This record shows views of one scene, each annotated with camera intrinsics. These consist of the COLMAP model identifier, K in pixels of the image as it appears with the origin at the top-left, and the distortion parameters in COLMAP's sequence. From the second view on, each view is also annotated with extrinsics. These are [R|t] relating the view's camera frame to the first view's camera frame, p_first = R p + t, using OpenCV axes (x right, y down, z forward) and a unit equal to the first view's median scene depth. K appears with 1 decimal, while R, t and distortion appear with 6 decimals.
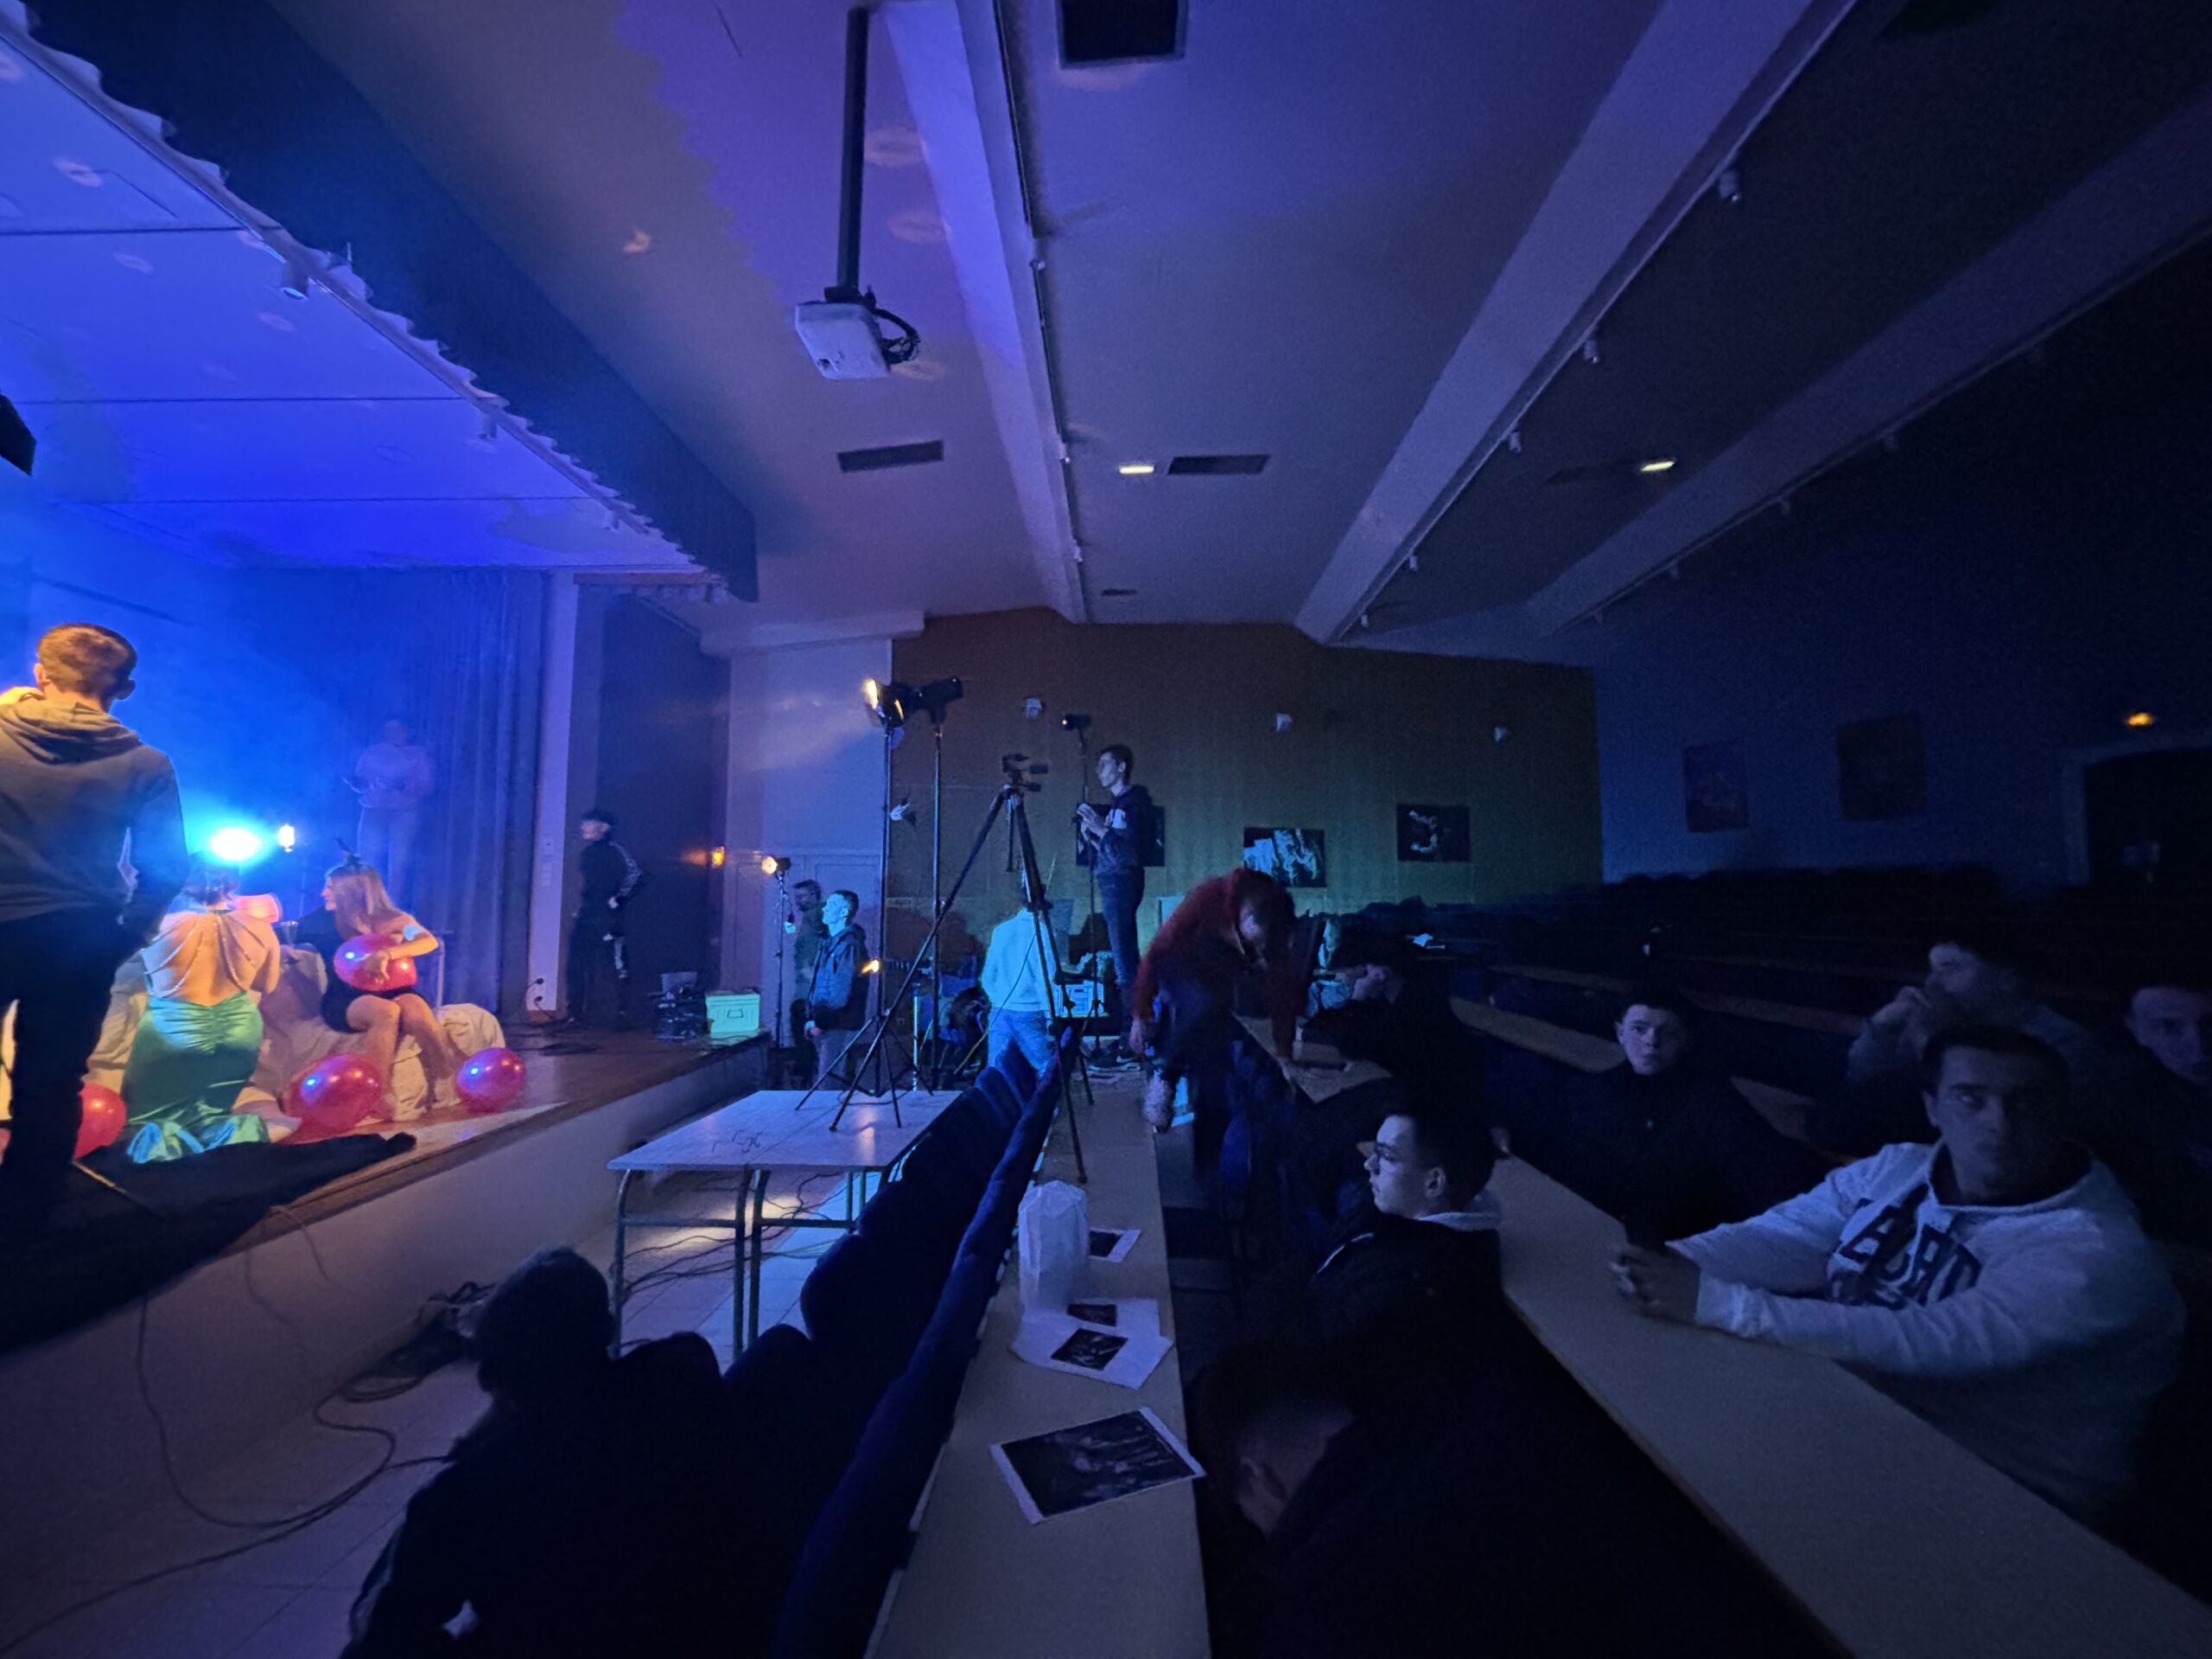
lens RADIAL K [[894.3, 0, 1107.1], [0, 894.3, 831.2], [0, 0, 1]] dist [-0.004448, -0.000686]
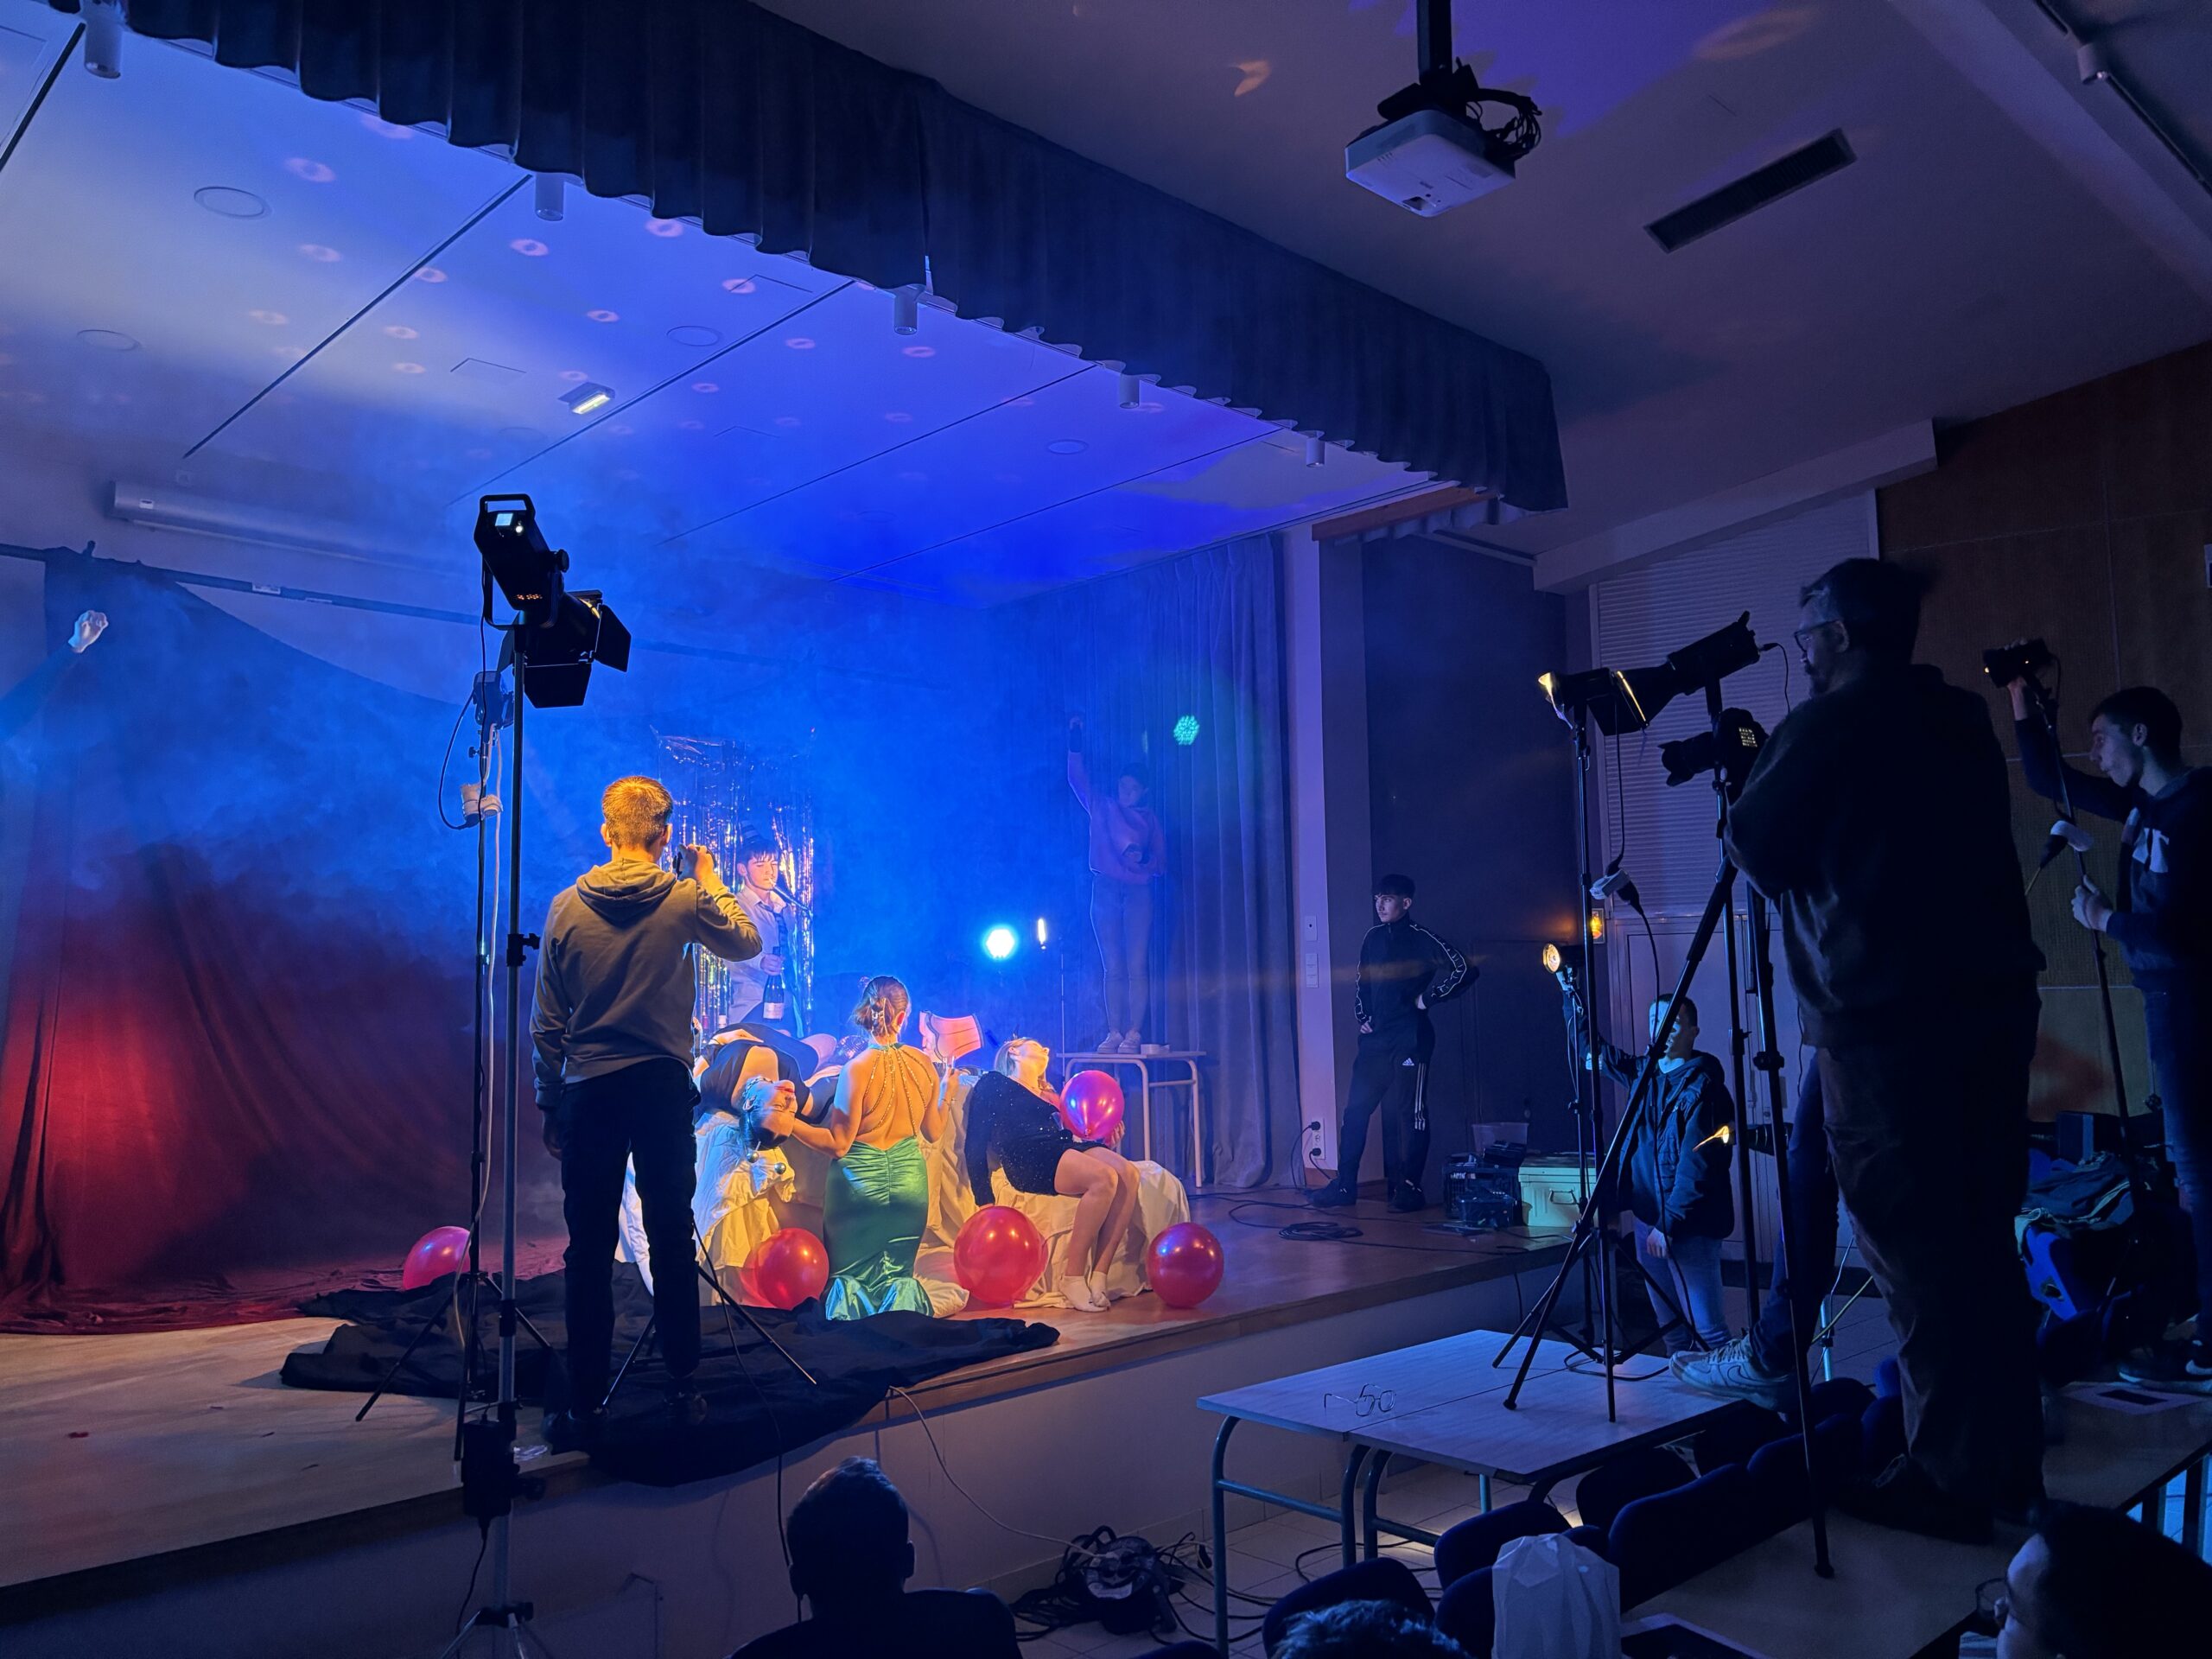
lens RADIAL K [[1653.2, 0, 1101.3], [0, 1653.2, 825.3], [0, 0, 1]] dist [0.019612, 0.000303]
pose [[0.699313, -0.083778, -0.709890, 0.193075], [0.077545, 0.996138, -0.041170, -0.025599], [0.710597, -0.026257, 0.703109, -0.007849]]
